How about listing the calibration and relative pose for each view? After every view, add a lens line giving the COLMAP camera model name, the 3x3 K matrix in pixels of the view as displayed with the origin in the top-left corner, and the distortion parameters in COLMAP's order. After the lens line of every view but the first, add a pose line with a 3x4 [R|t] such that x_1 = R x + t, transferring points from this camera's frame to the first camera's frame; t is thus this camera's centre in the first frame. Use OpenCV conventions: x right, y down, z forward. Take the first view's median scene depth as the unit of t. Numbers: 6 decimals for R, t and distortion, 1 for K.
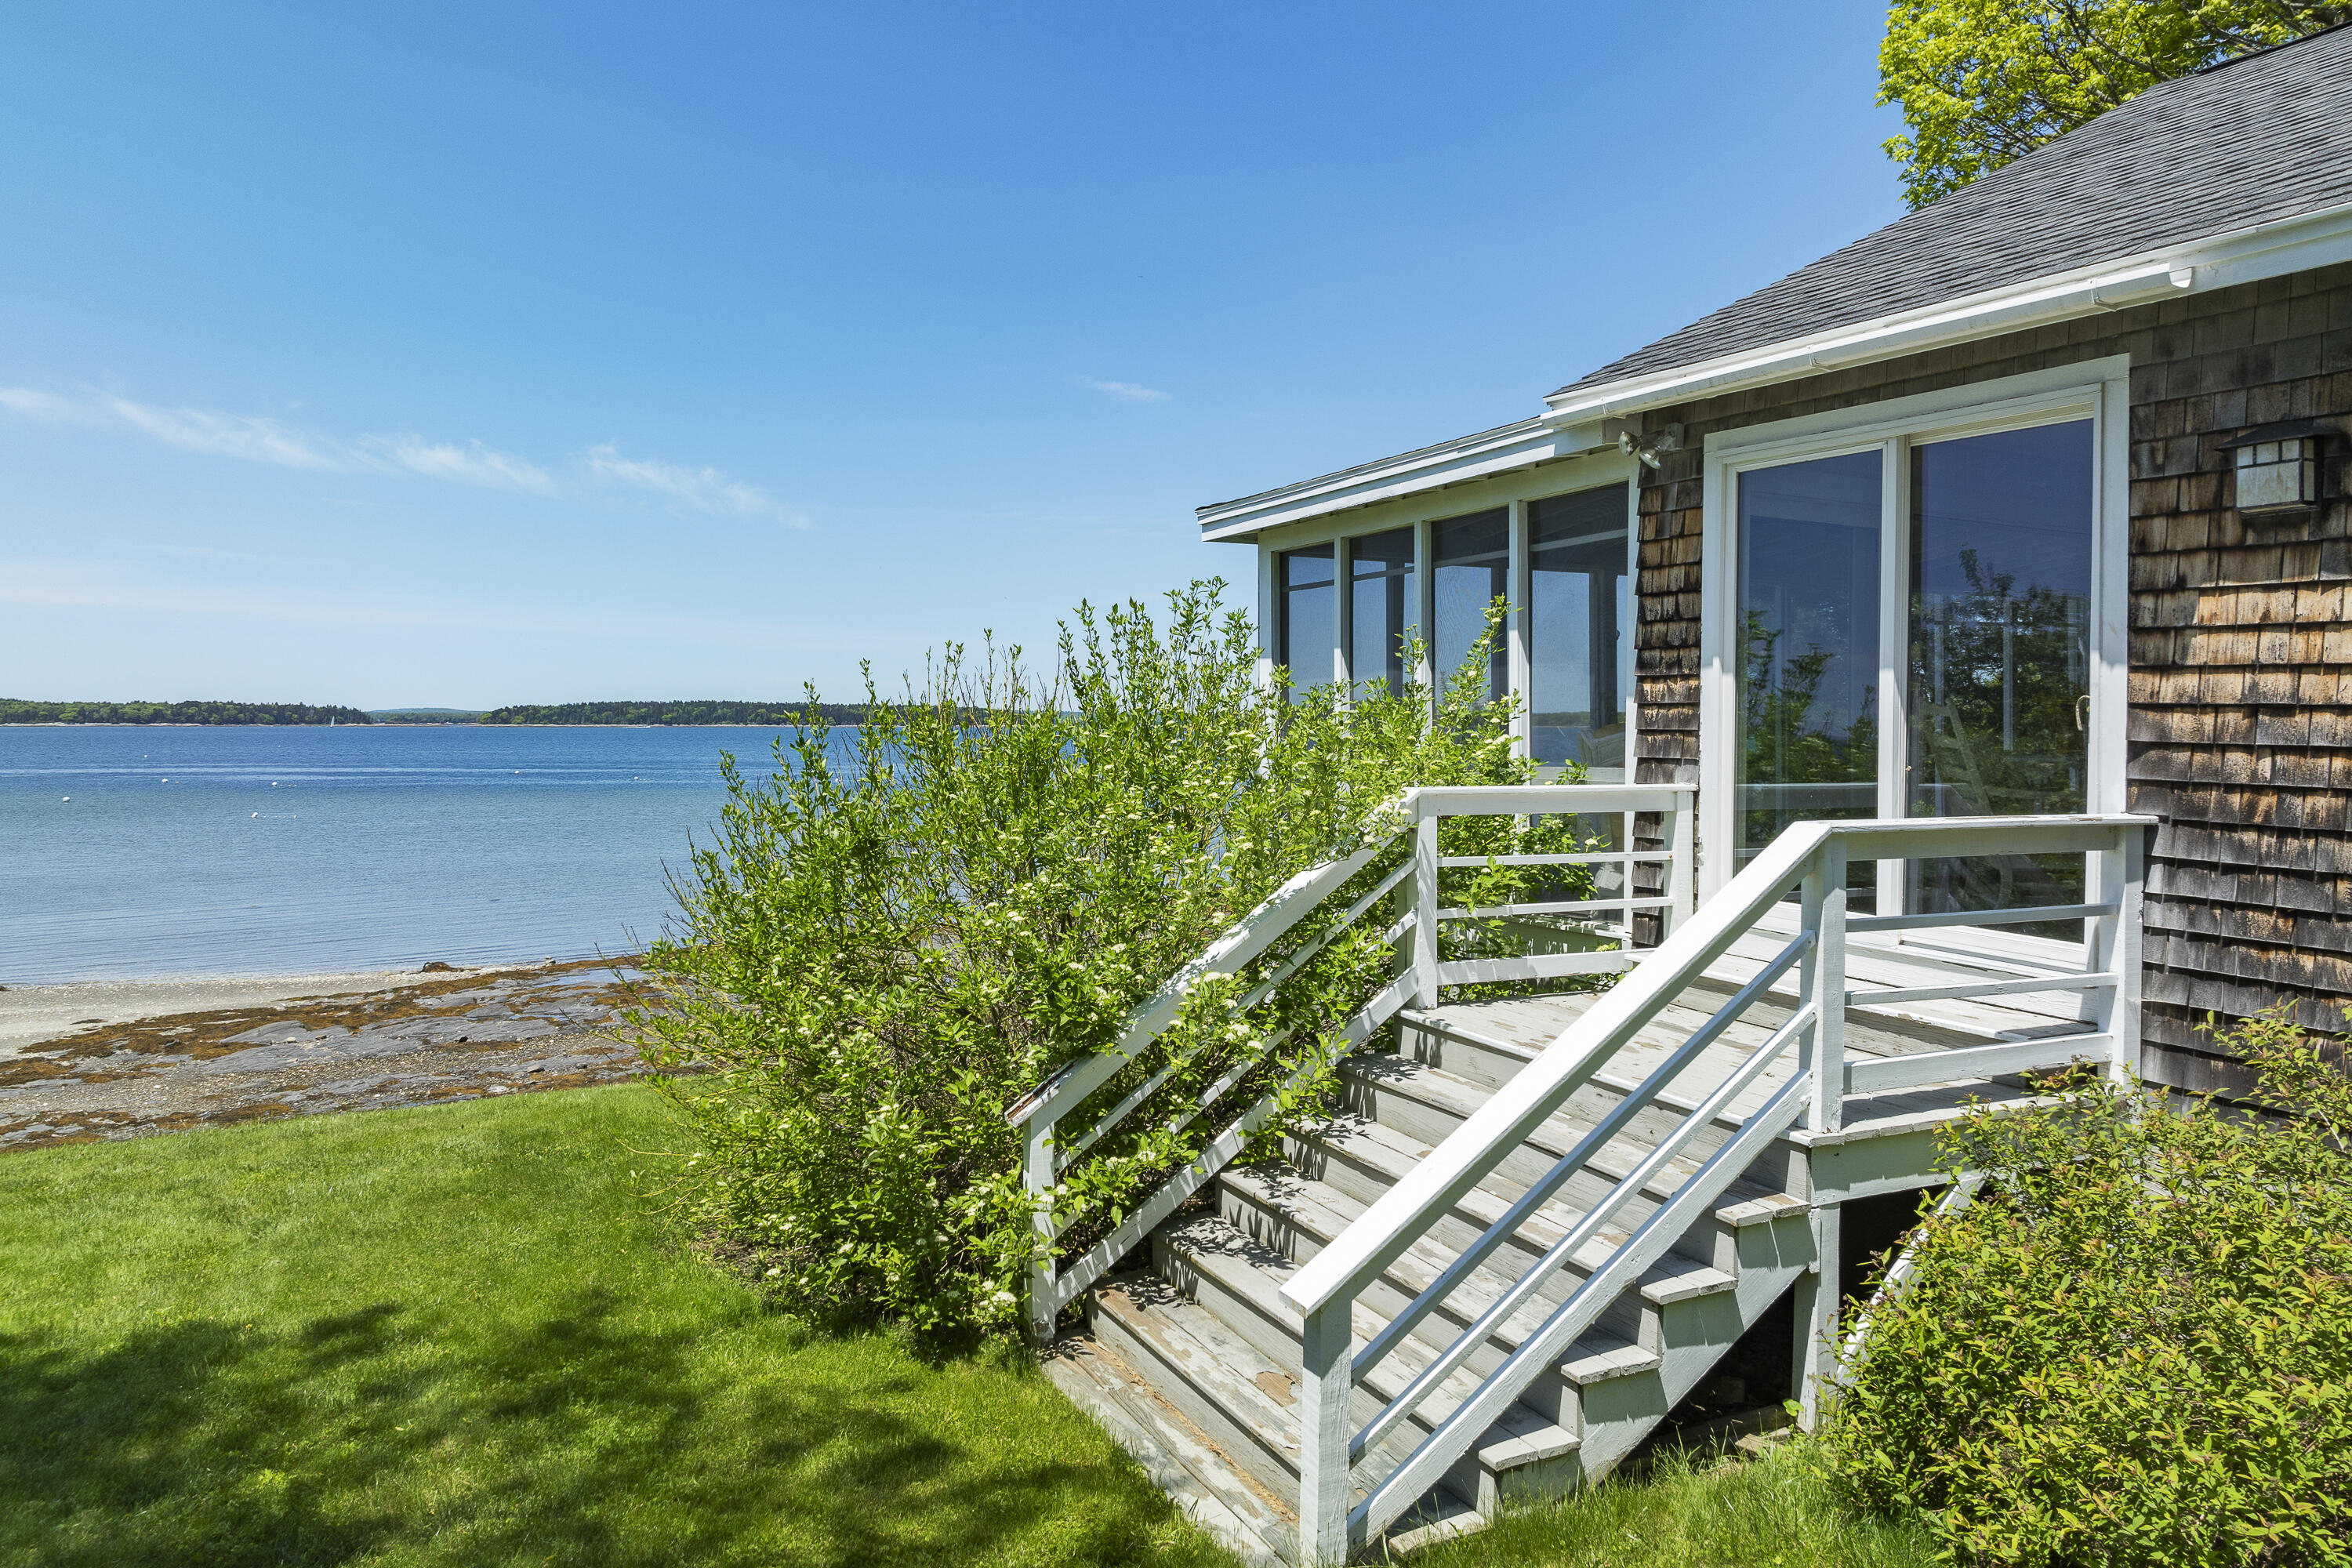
lens RADIAL K [[1640.7, 0, 1176.0], [0, 1640.7, 784.0], [0, 0, 1]] dist [-0.001272, 0.000873]
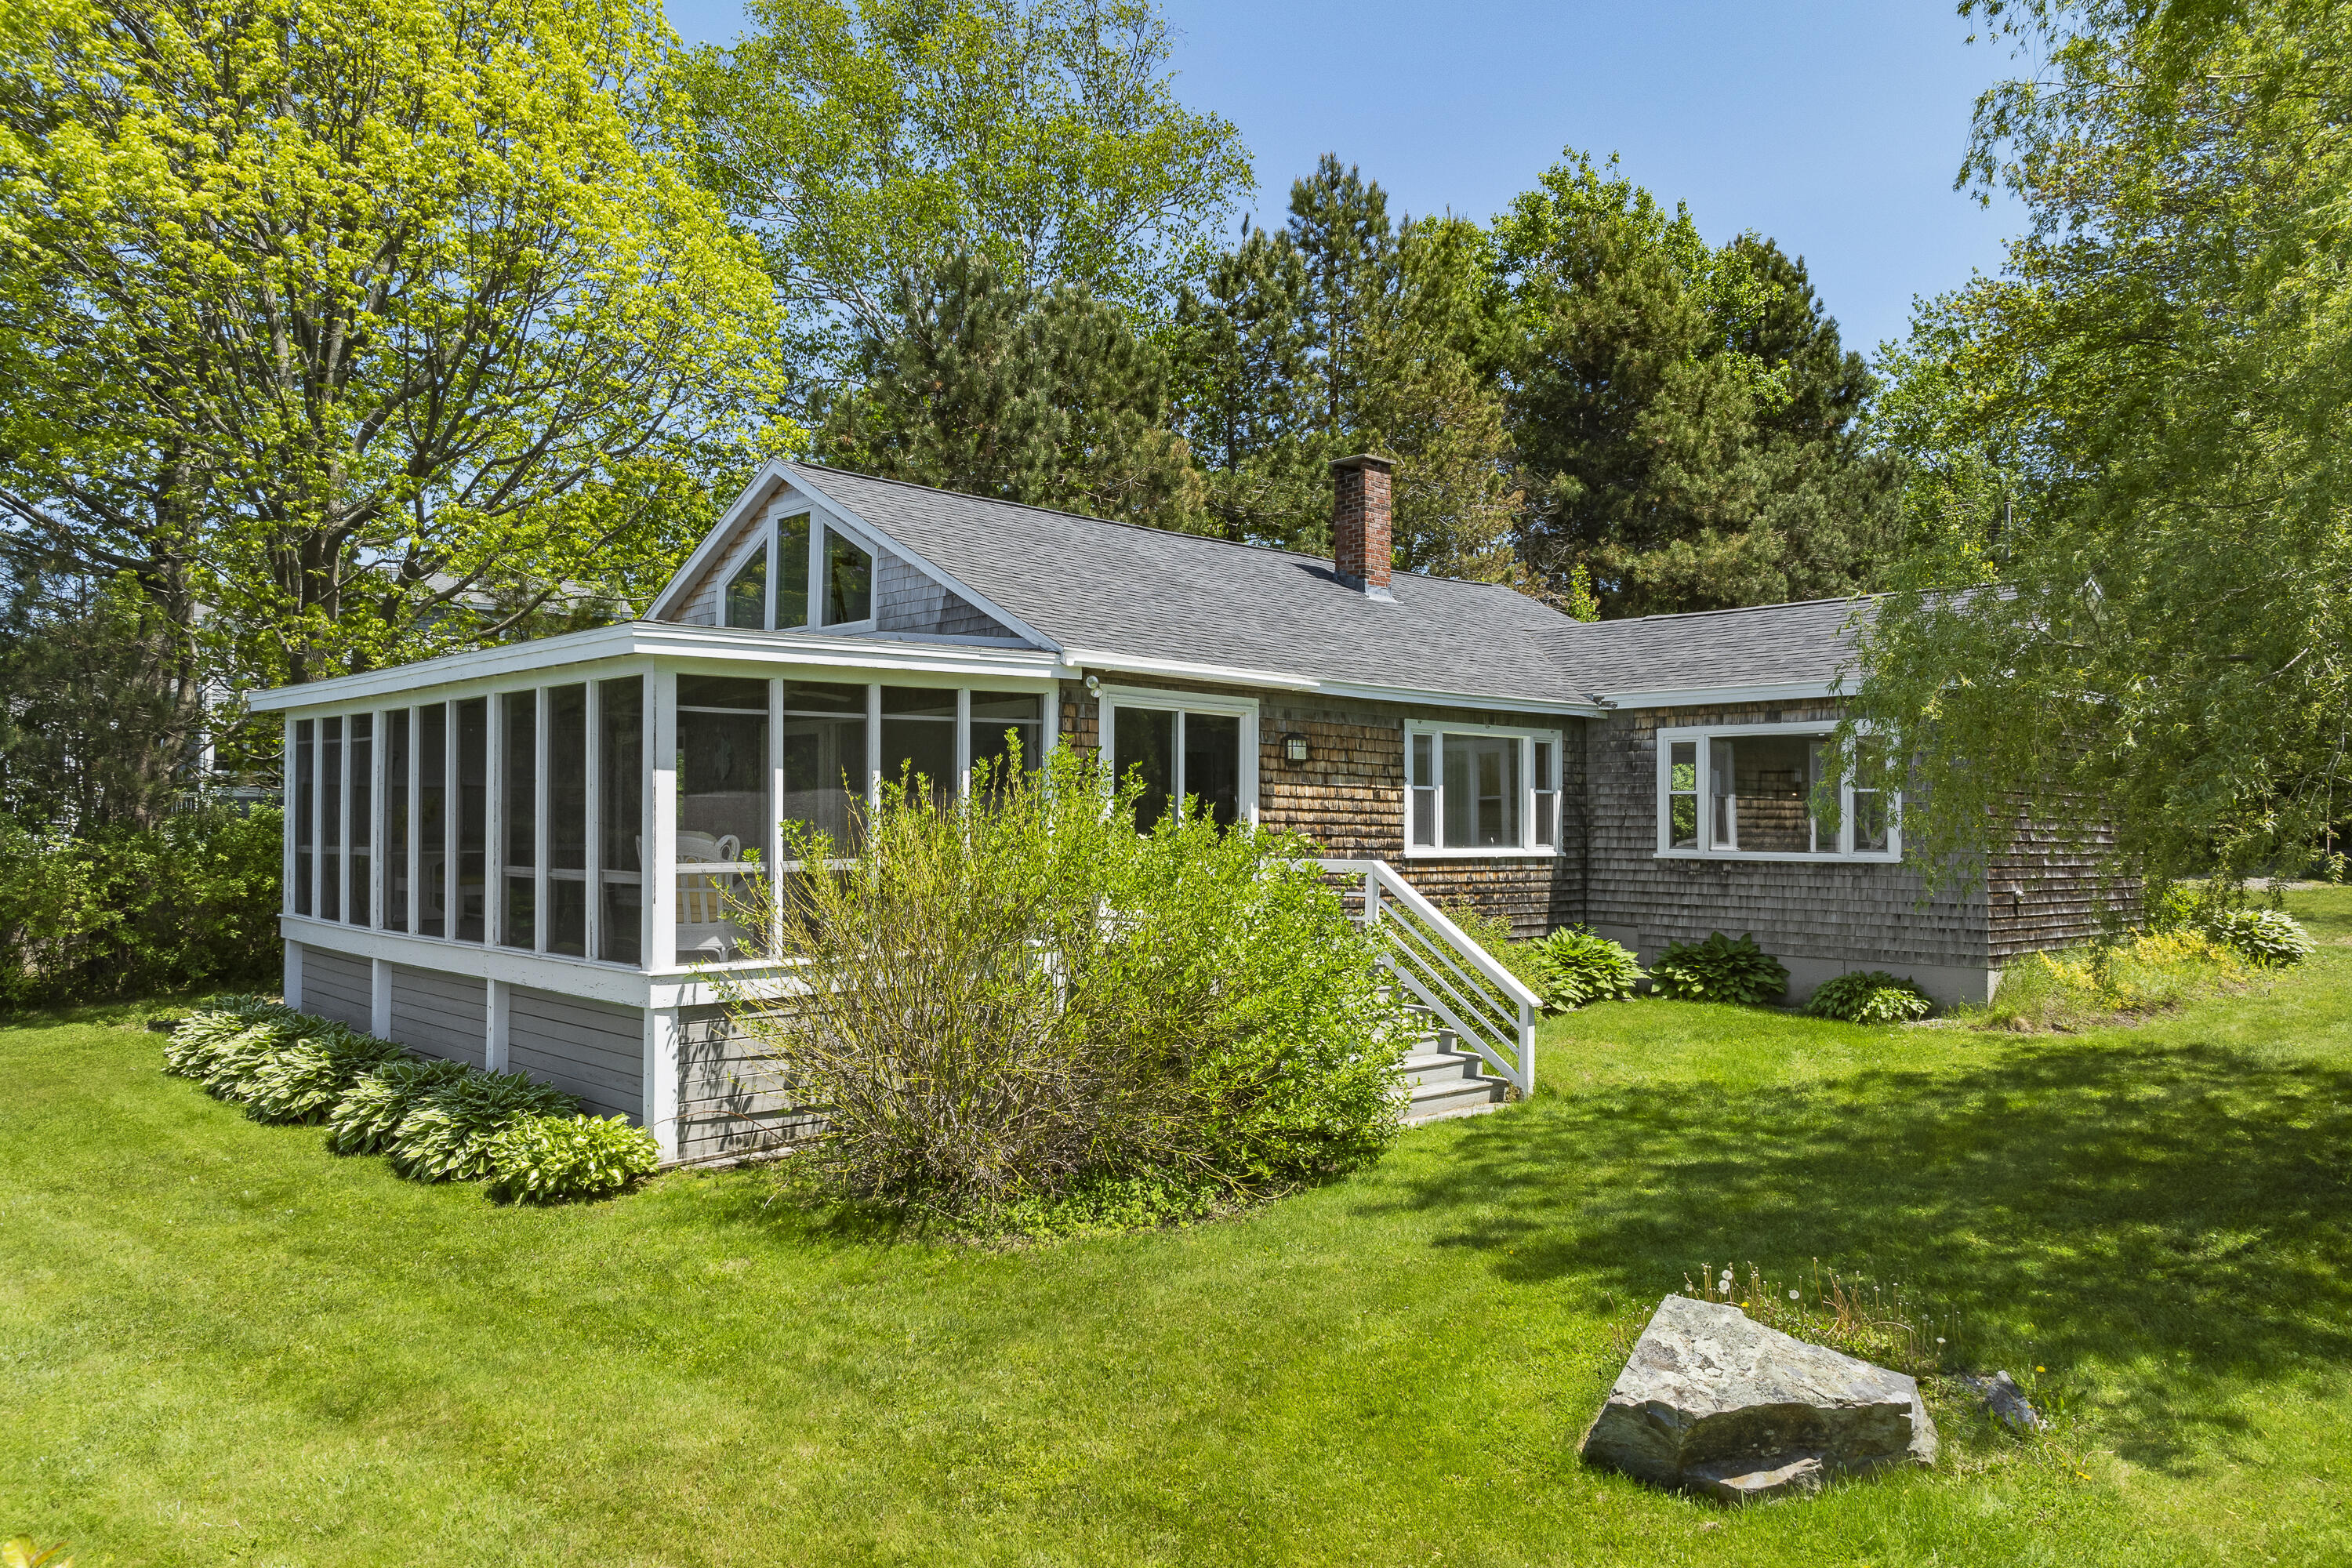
lens RADIAL K [[1640.7, 0, 1176.0], [0, 1640.7, 784.0], [0, 0, 1]] dist [-0.001272, 0.000873]
pose [[-0.252200, 0.014054, 0.967573, -2.222909], [0.032725, 0.999446, -0.005988, -0.103013], [-0.967122, 0.030154, -0.252520, 1.913555]]
